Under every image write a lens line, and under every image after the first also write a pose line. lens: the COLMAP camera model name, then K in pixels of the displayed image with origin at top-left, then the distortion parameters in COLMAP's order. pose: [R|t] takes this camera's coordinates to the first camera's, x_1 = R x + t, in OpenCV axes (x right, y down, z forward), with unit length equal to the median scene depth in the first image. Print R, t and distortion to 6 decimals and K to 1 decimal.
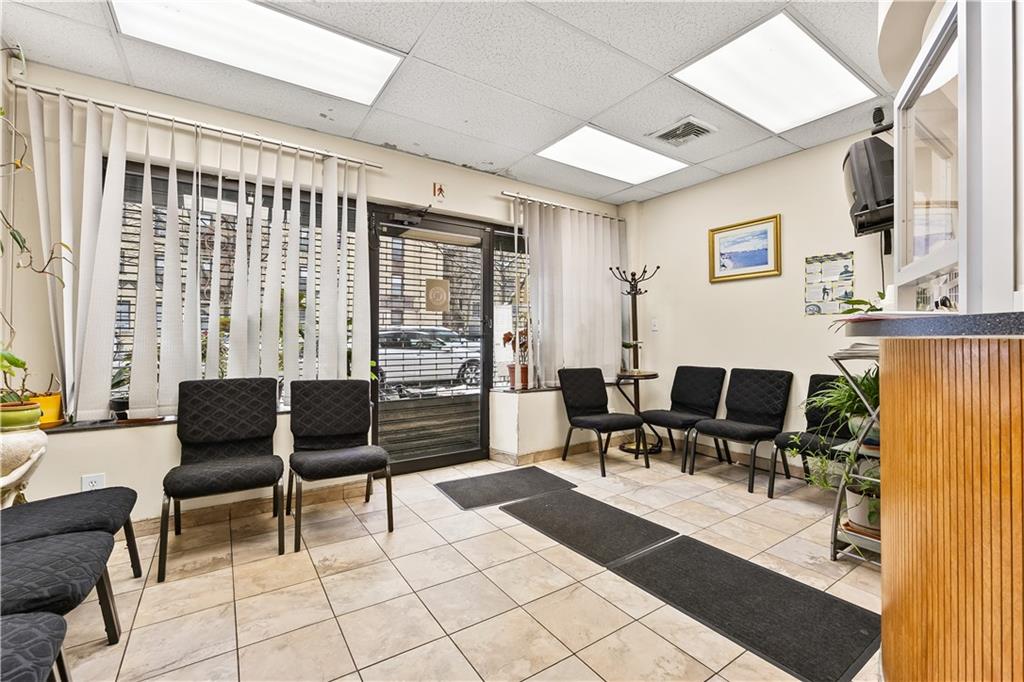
lens RADIAL K [[411.7, 0, 513.4], [0, 411.7, 338.8], [0, 0, 1]] dist [-0.003580, -0.000079]
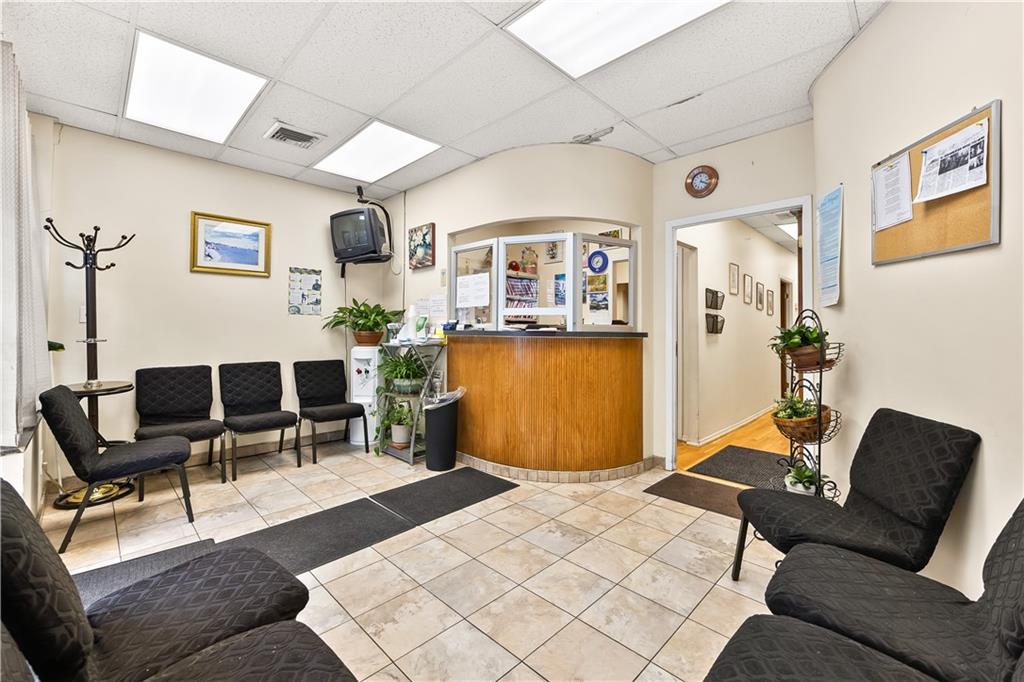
lens RADIAL K [[411.7, 0, 513.4], [0, 411.7, 331.9], [0, 0, 1]] dist [-0.003580, -0.000079]
pose [[-0.155743, -0.011531, 0.987730, -0.606814], [-0.003214, 0.999932, 0.011167, -0.020492], [-0.987792, -0.001435, -0.155769, 0.540023]]
